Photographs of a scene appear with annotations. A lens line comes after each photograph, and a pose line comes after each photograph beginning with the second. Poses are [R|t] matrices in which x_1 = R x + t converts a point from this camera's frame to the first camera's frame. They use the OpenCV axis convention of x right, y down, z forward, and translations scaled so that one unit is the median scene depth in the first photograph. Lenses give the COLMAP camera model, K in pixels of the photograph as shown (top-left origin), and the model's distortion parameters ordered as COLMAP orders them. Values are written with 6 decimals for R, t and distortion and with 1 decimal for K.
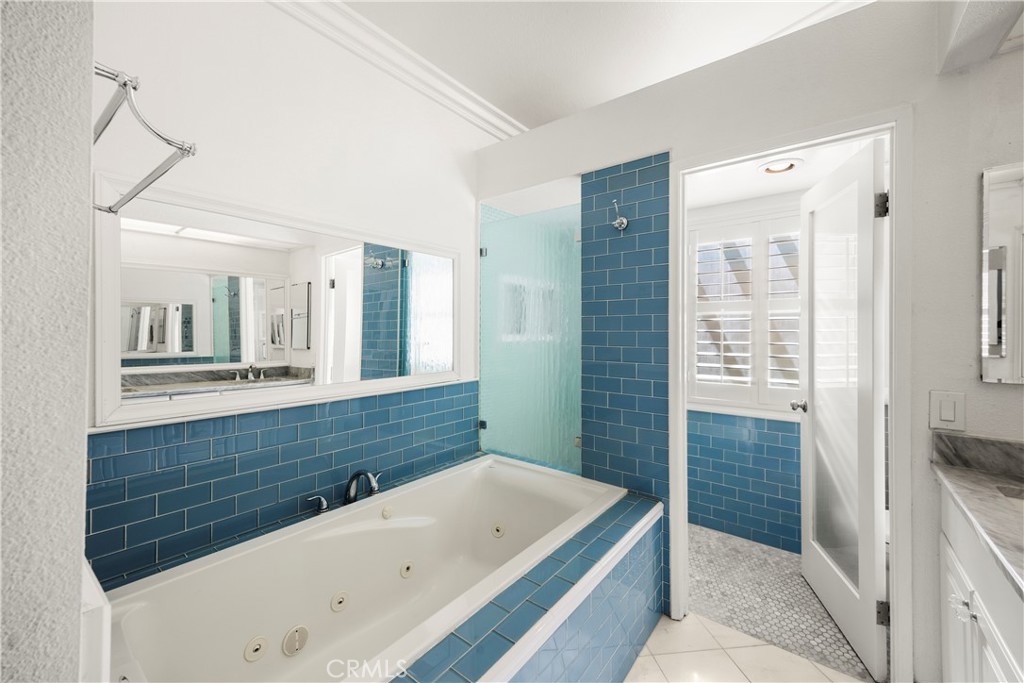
lens RADIAL K [[389.4, 0, 516.1], [0, 389.4, 330.8], [0, 0, 1]] dist [0.001852, 0.000188]
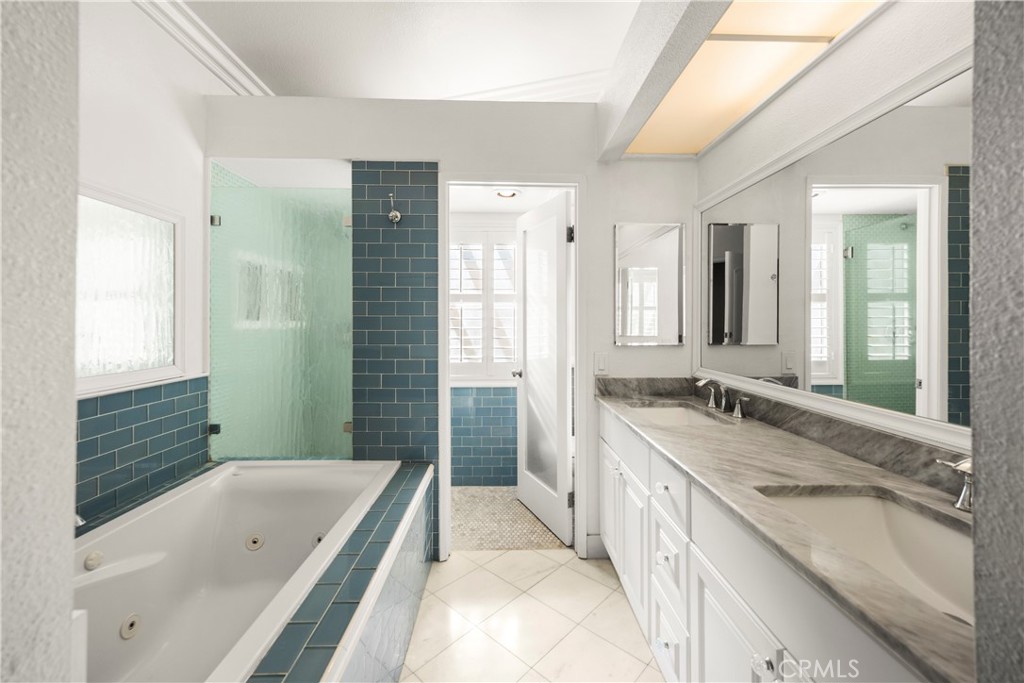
lens RADIAL K [[400.0, 0, 491.8], [0, 400.0, 319.6], [0, 0, 1]] dist [-0.000587, 0.000094]
pose [[0.794092, 0.006964, 0.607758, -0.189932], [-0.003427, 0.999970, -0.006980, 0.017500], [-0.607788, 0.003460, 0.794092, -0.045101]]
